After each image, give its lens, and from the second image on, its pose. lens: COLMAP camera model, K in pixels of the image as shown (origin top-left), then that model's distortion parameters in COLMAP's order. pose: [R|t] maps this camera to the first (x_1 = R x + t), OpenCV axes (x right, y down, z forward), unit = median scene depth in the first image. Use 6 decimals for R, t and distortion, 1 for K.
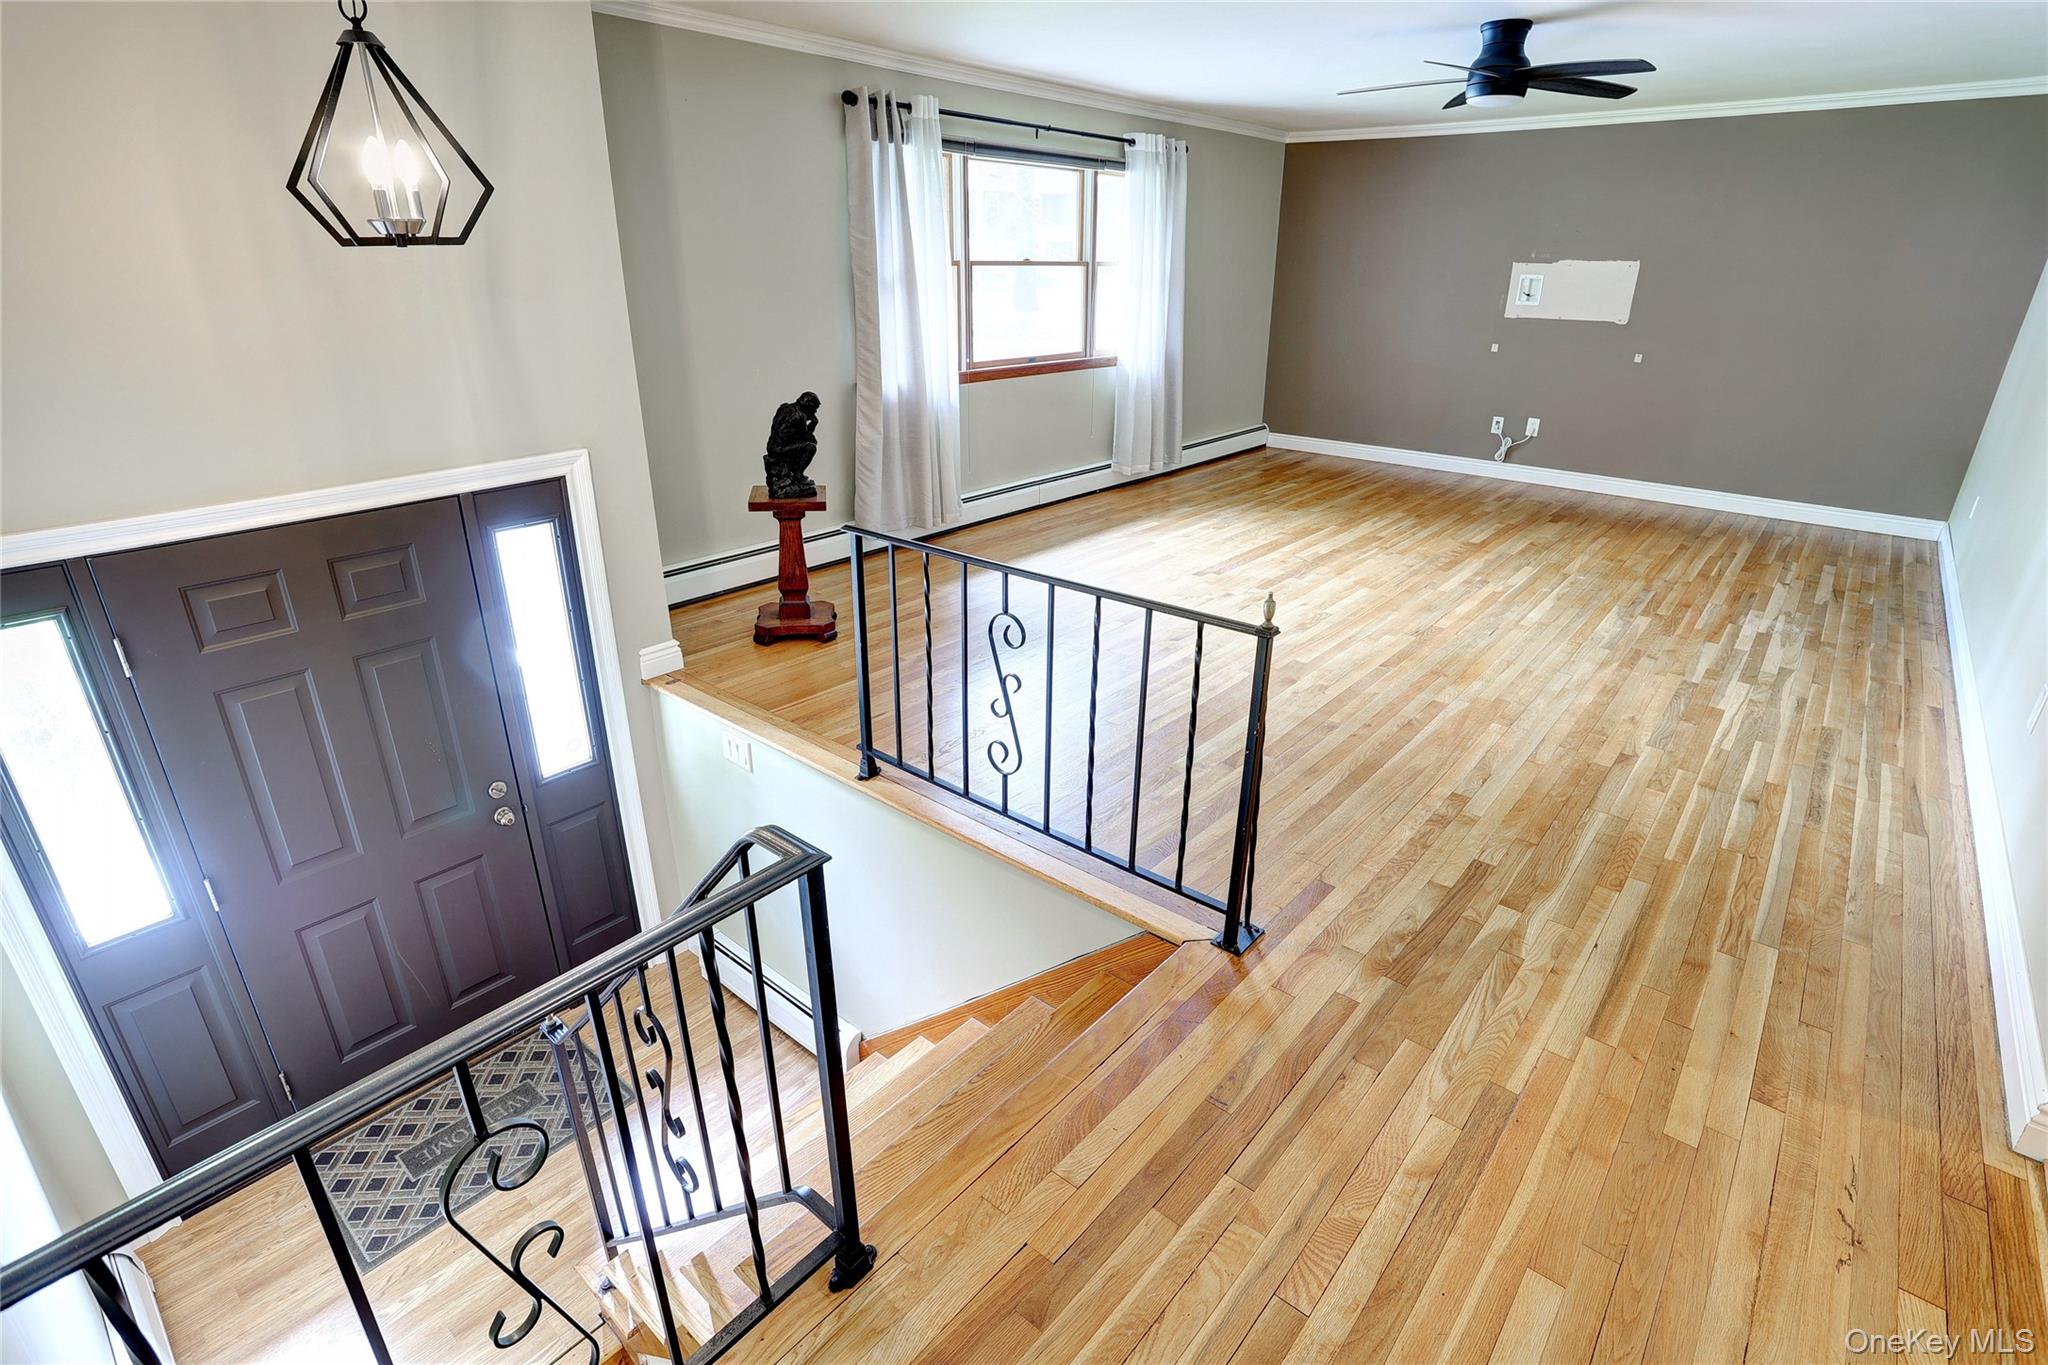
lens RADIAL K [[995.0, 0, 1014.6], [0, 995.0, 676.6], [0, 0, 1]] dist [-0.048873, 0.006663]
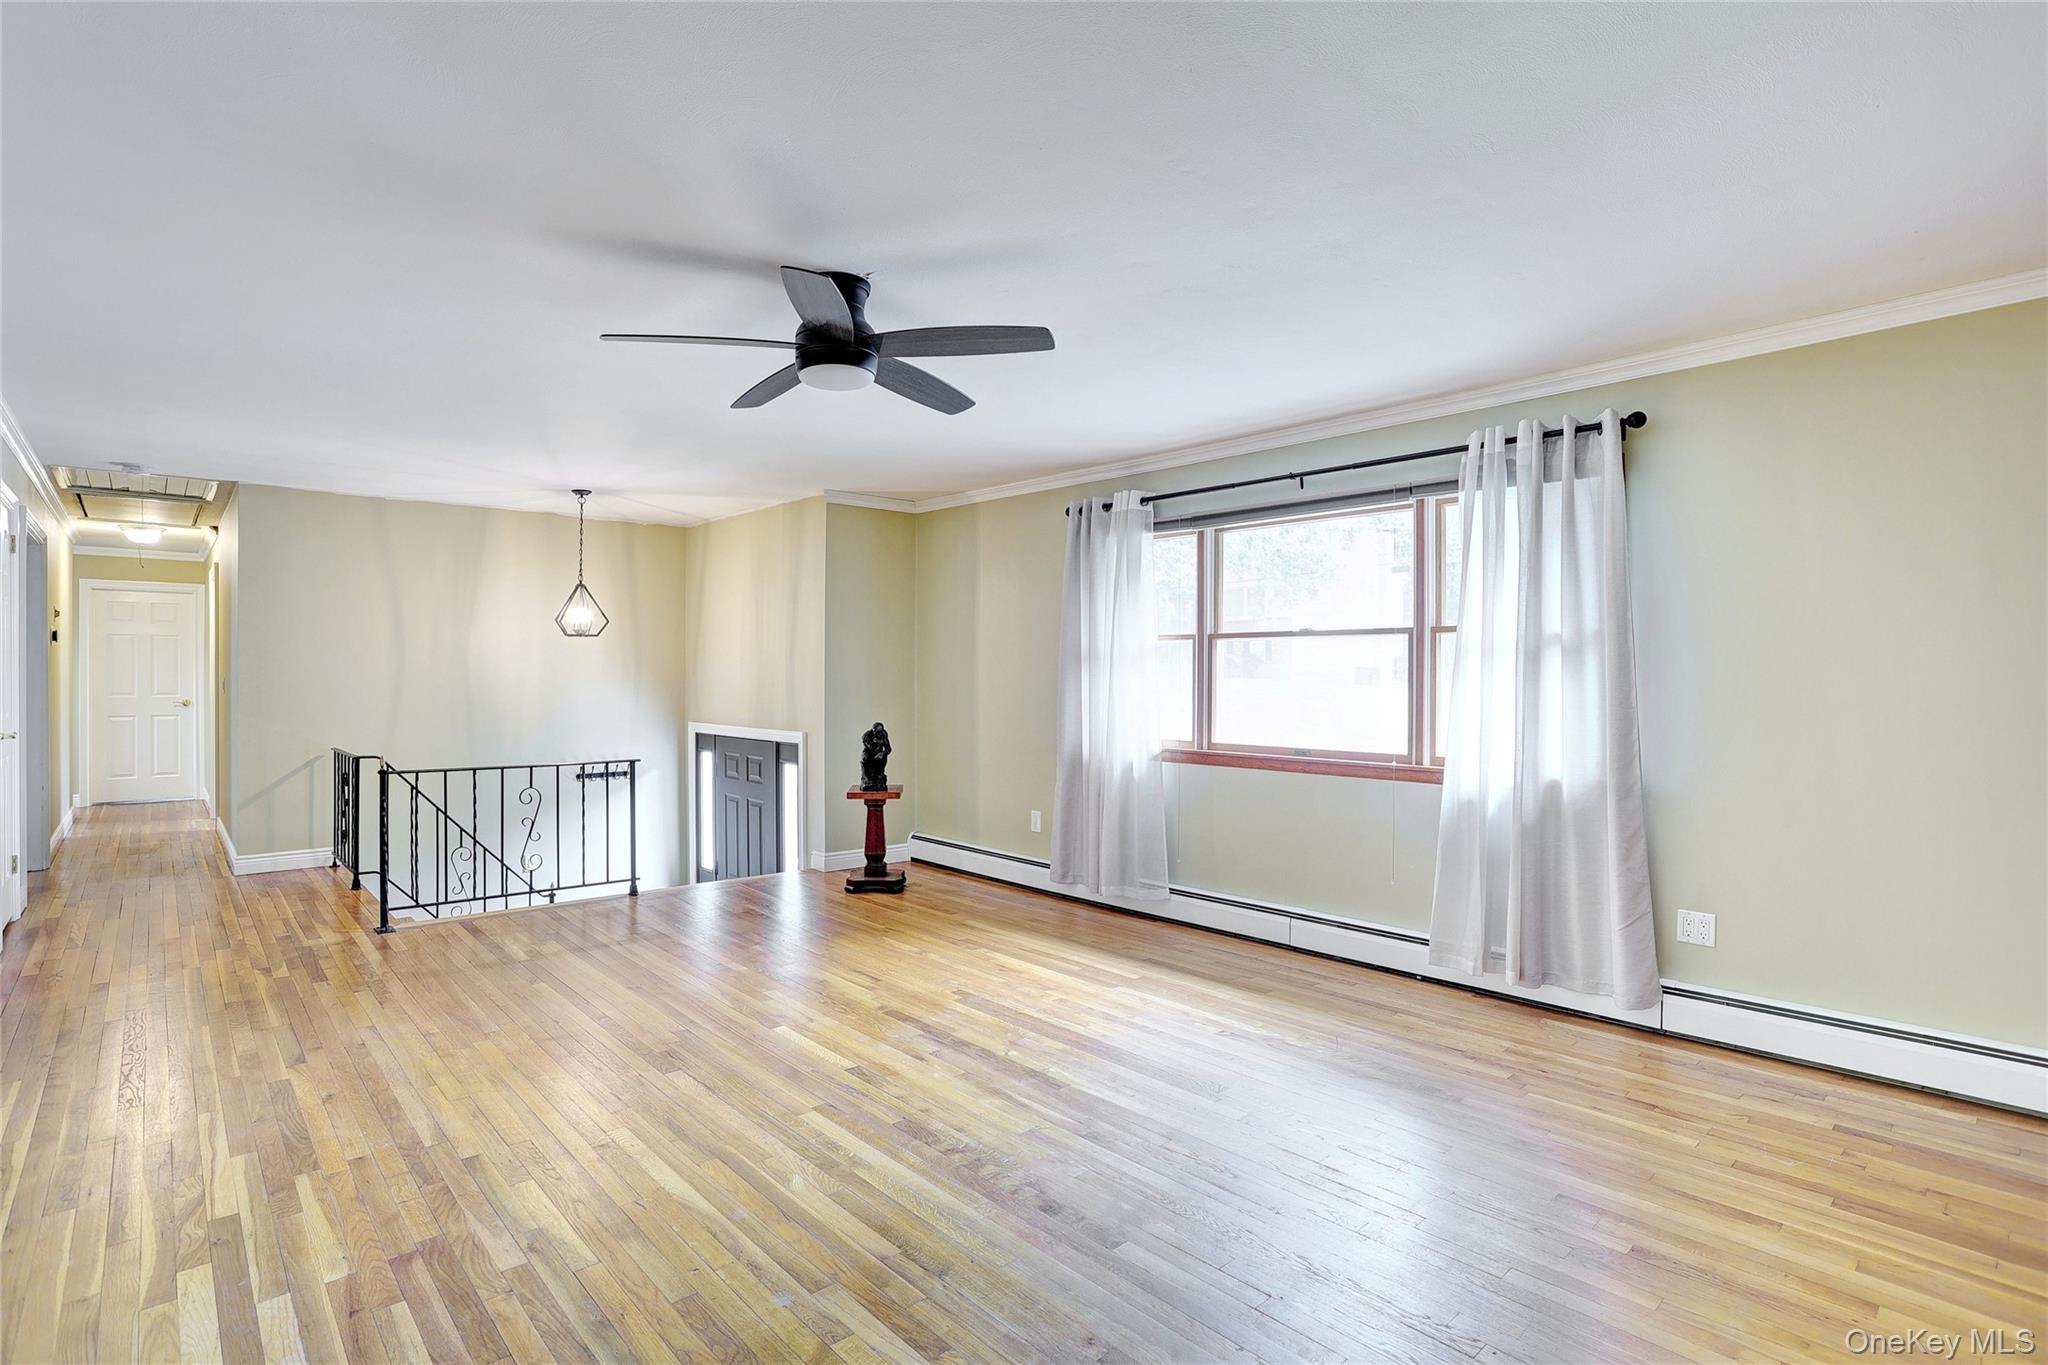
lens RADIAL K [[995.0, 0, 1008.4], [0, 995.0, 685.1], [0, 0, 1]] dist [-0.048873, 0.006663]
pose [[-0.141505, -0.006307, -0.989917, 1.153441], [-0.392013, 0.918590, 0.050184, -0.457912], [0.909012, 0.395161, -0.132457, 1.265487]]
